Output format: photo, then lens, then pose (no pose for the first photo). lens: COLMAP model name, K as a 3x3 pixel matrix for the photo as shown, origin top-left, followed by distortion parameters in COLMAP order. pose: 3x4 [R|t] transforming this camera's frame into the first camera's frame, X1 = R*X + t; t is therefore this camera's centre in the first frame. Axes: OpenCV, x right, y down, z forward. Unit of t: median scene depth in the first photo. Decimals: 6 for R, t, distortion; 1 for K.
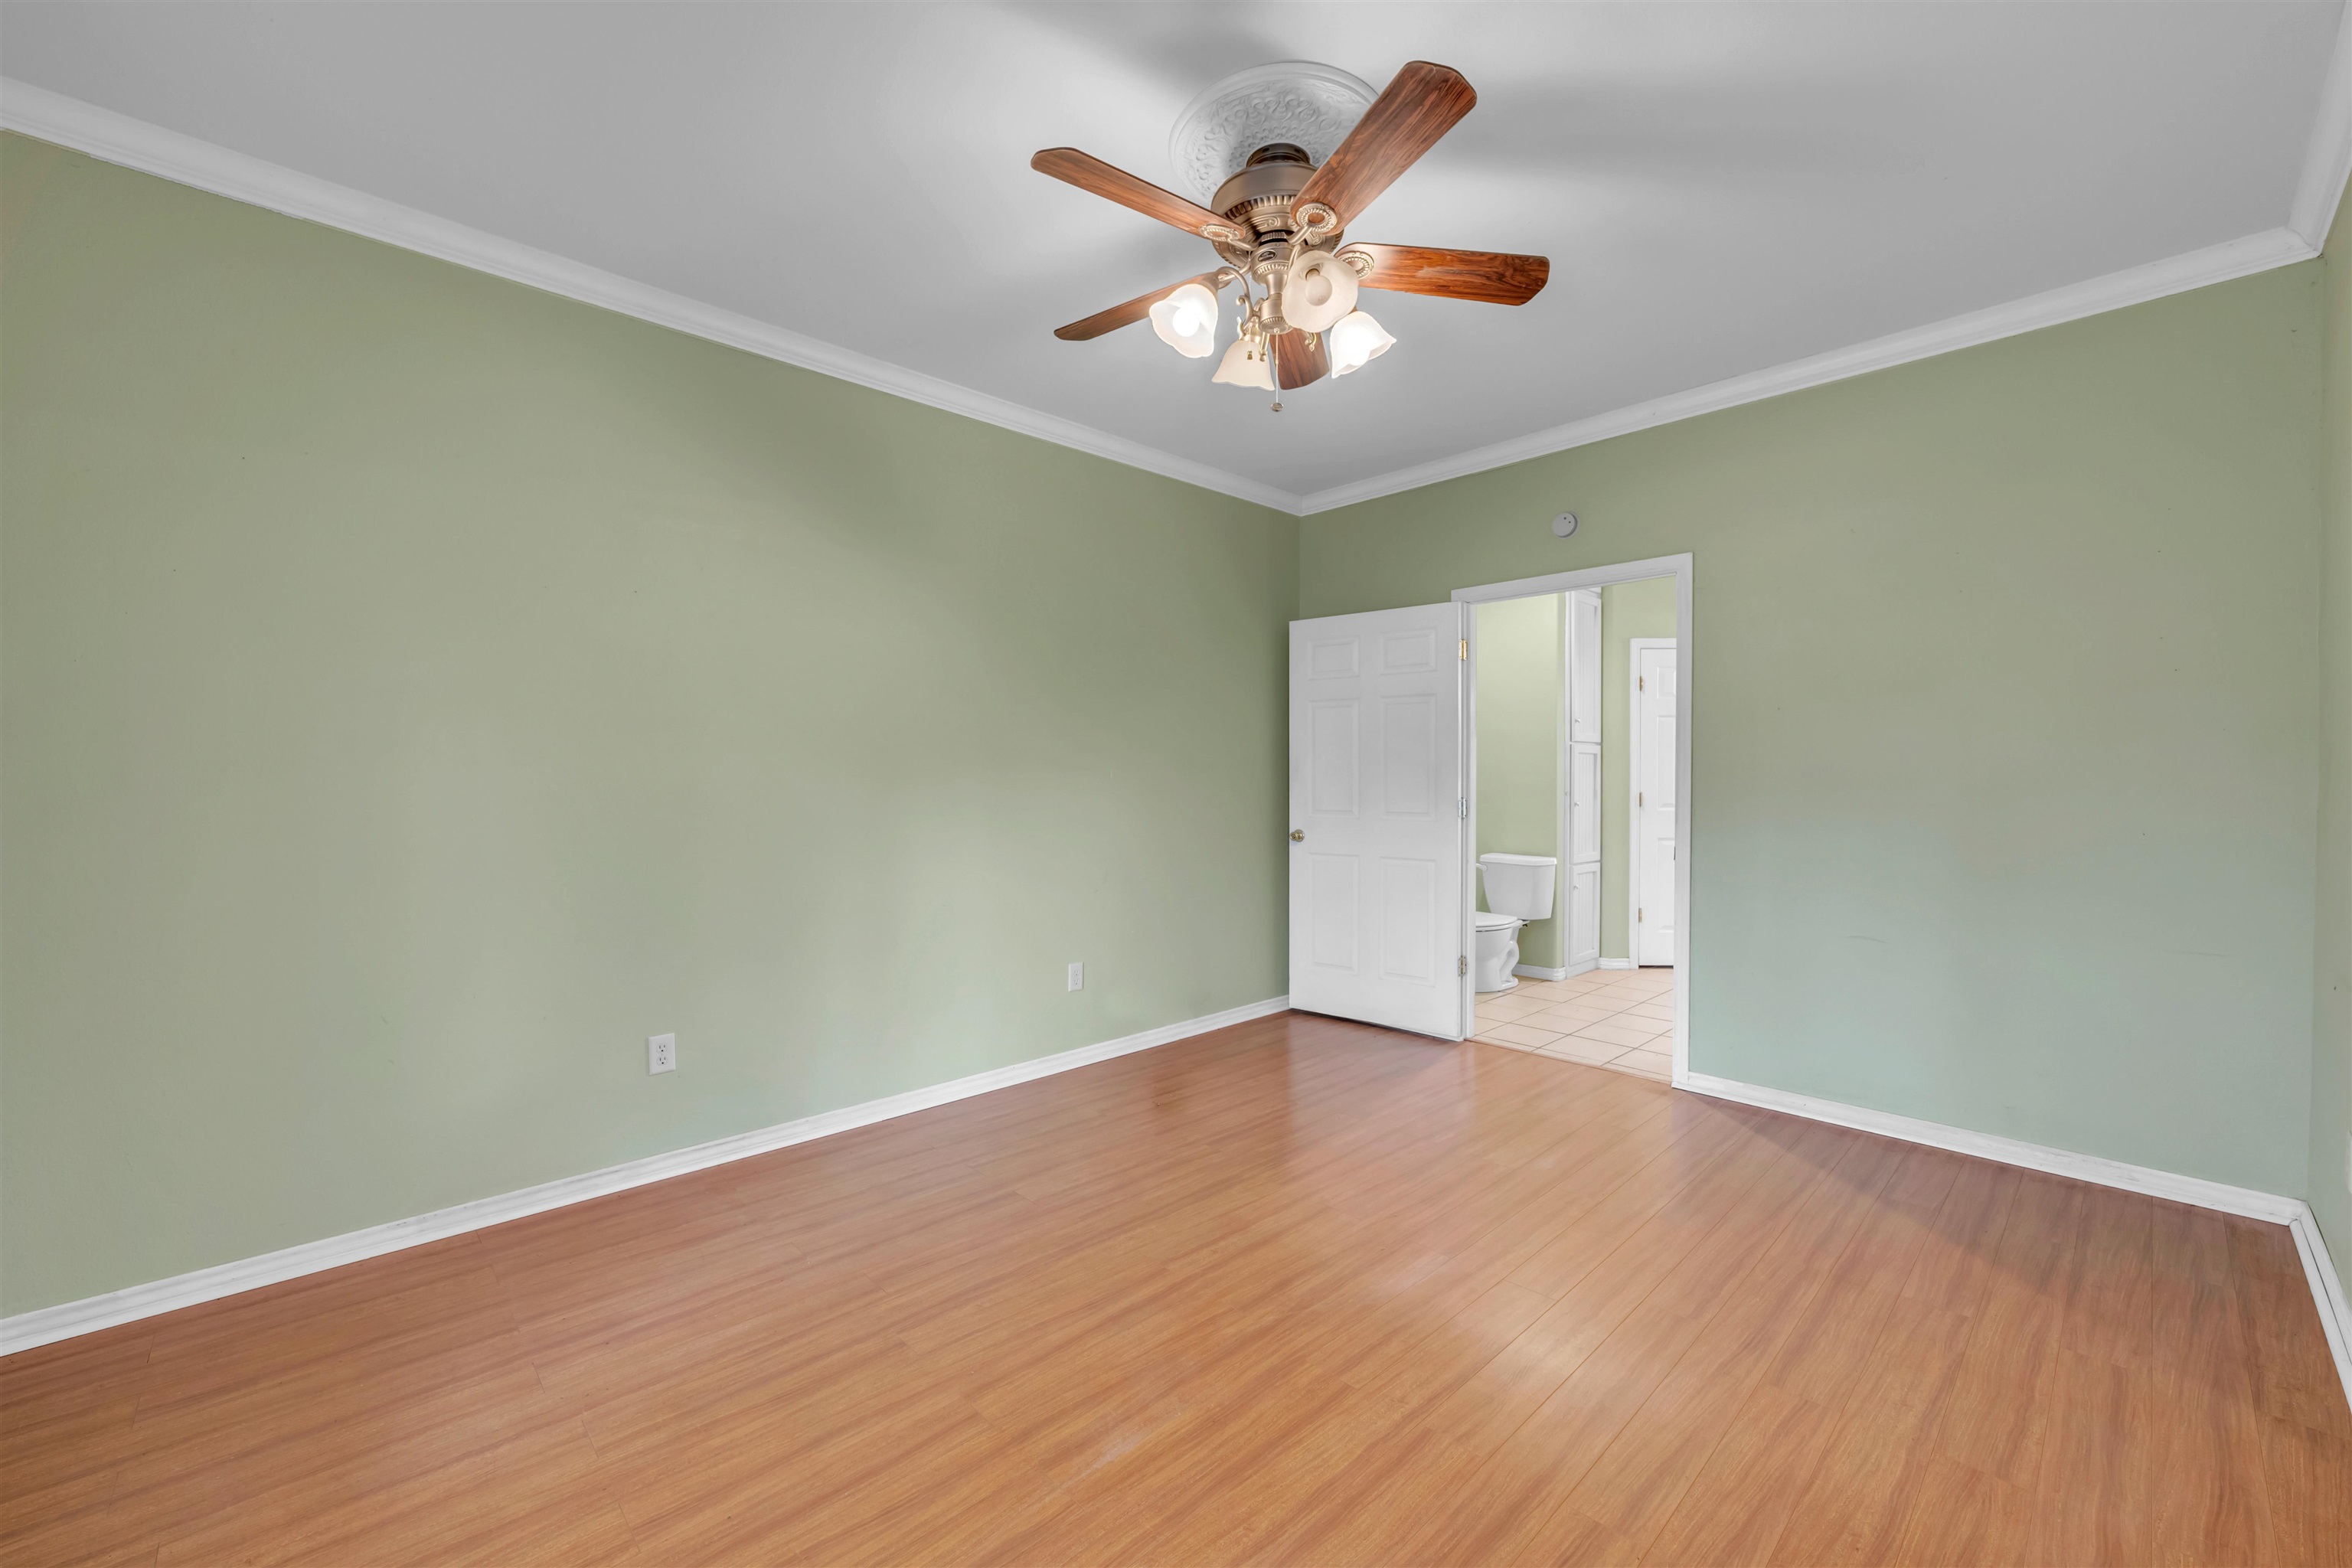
lens RADIAL K [[944.2, 0, 1176.0], [0, 944.2, 784.0], [0, 0, 1]] dist [-0.002618, -0.000136]
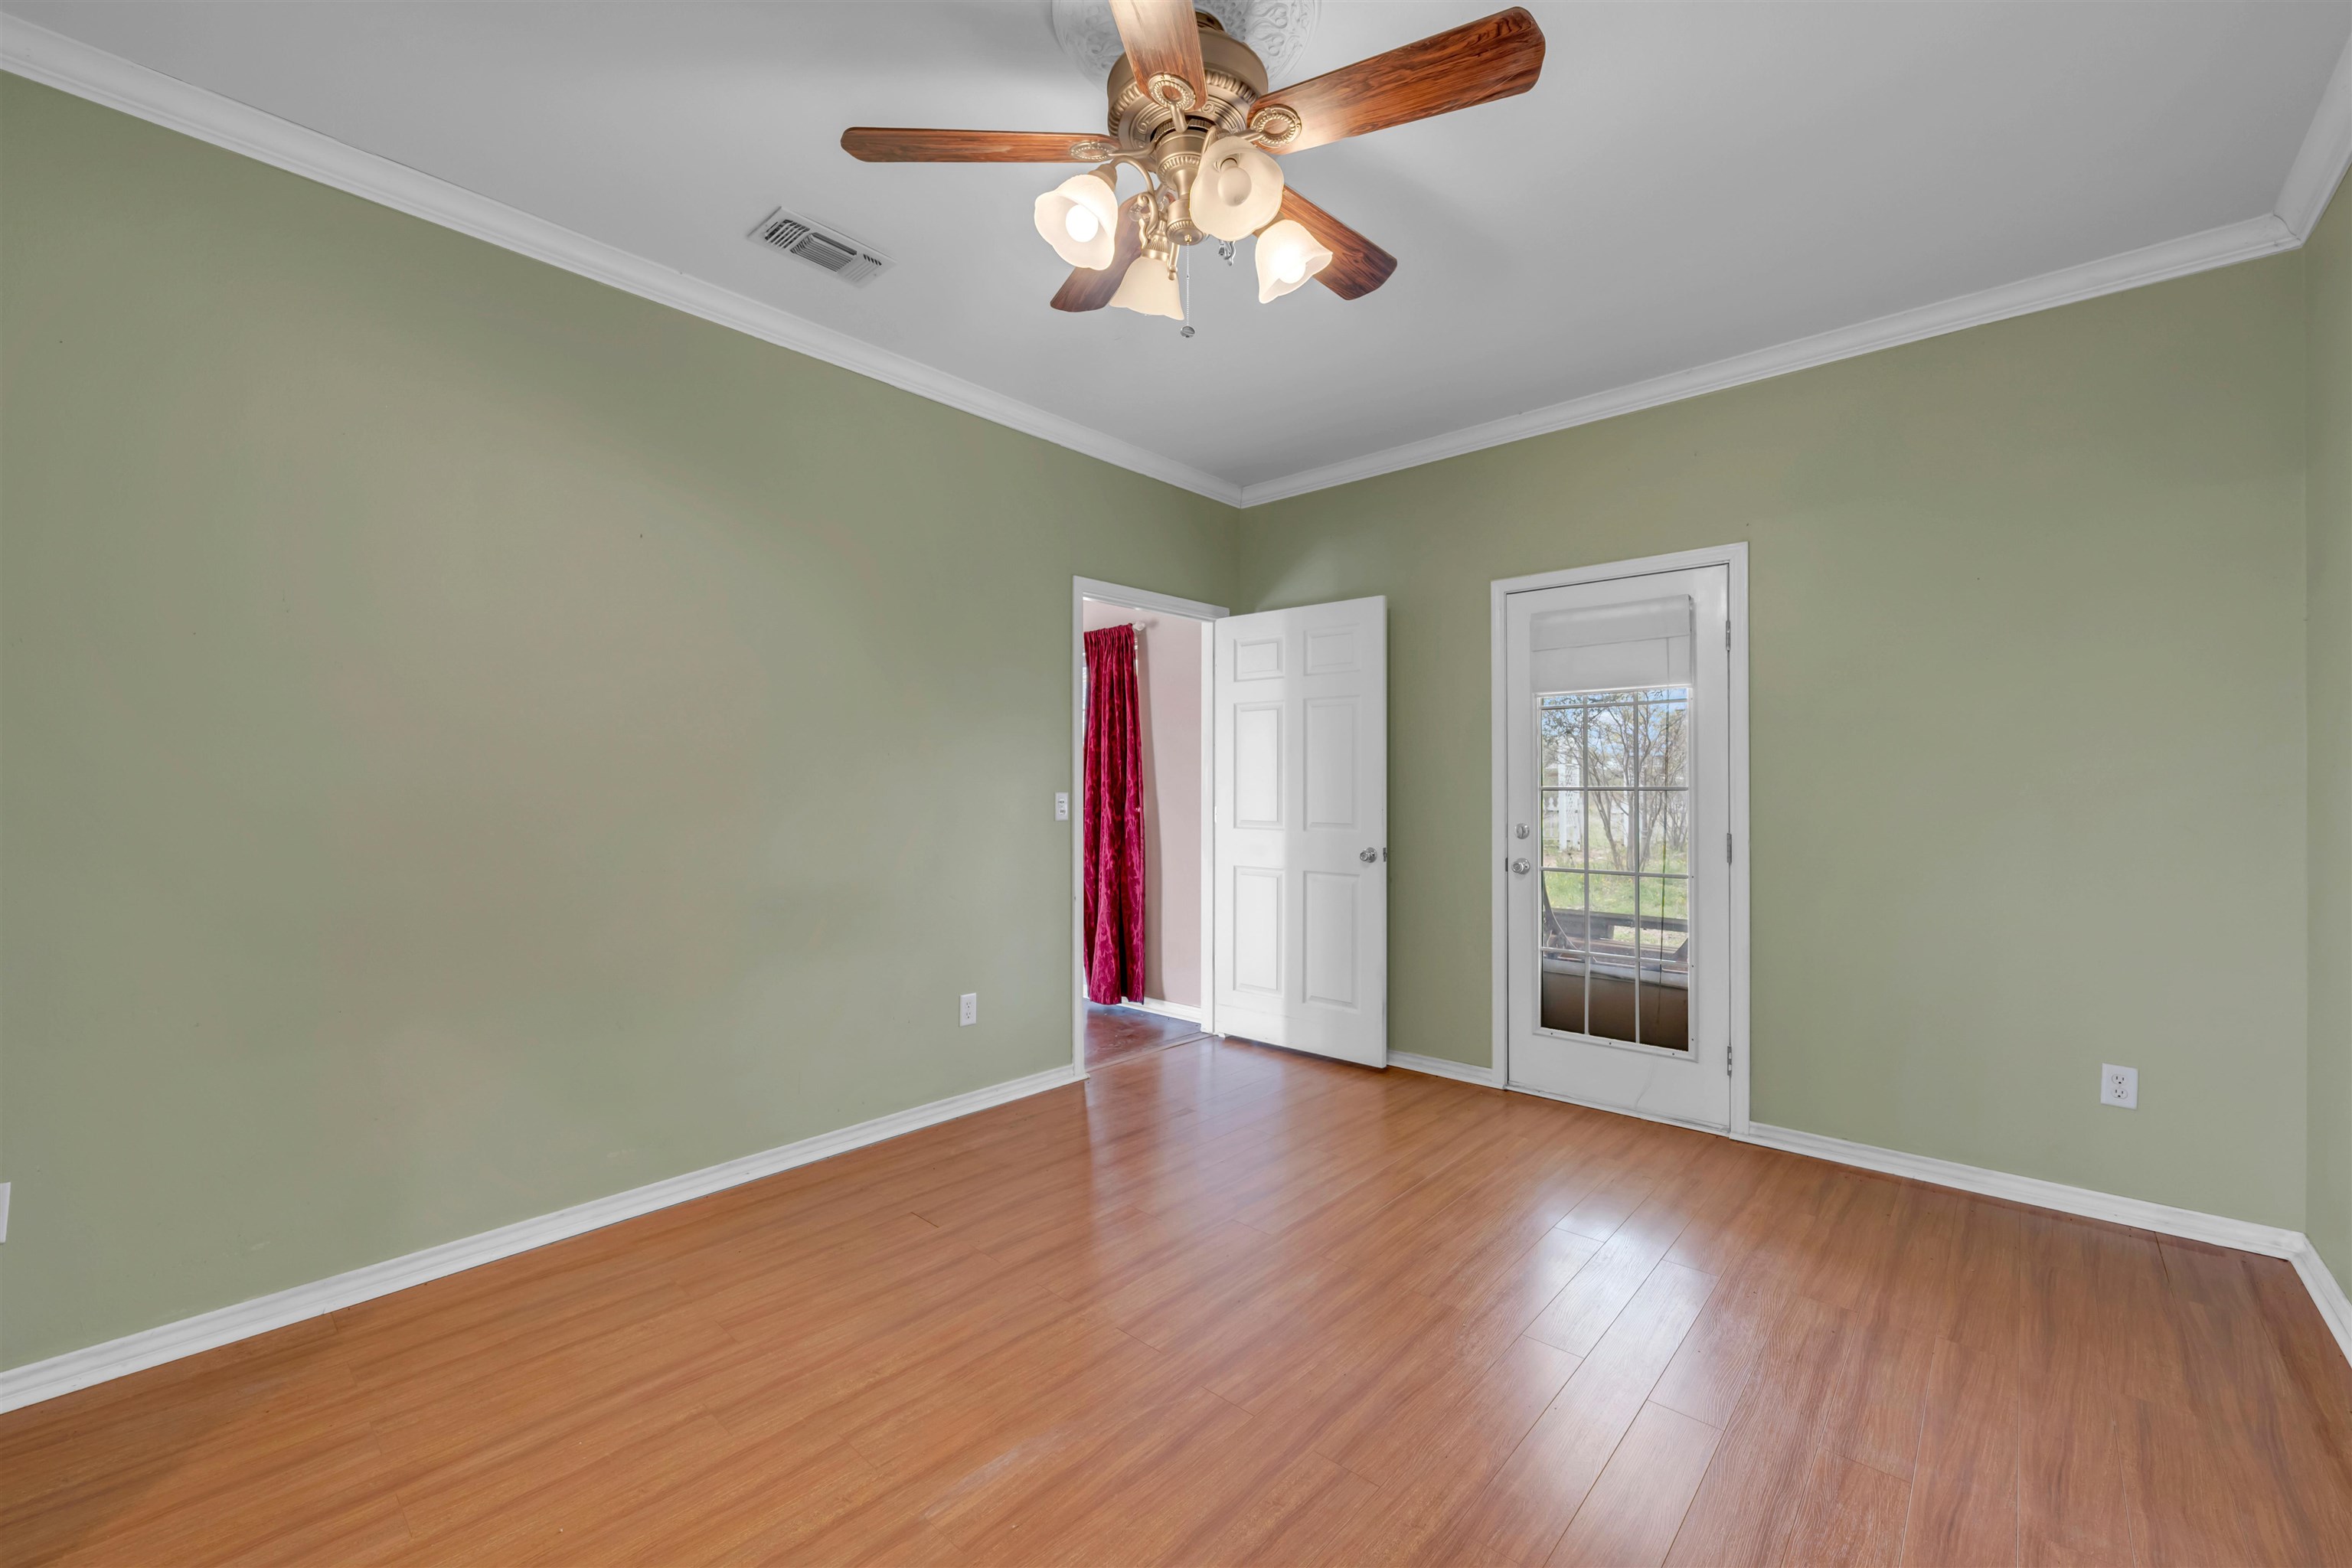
lens RADIAL K [[944.2, 0, 1176.0], [0, 944.2, 784.0], [0, 0, 1]] dist [-0.002618, -0.000136]
pose [[-0.996968, -0.000533, -0.077808, 0.187429], [-0.000851, 0.999991, 0.004050, -0.009397], [0.077805, 0.004104, -0.996960, 1.892350]]
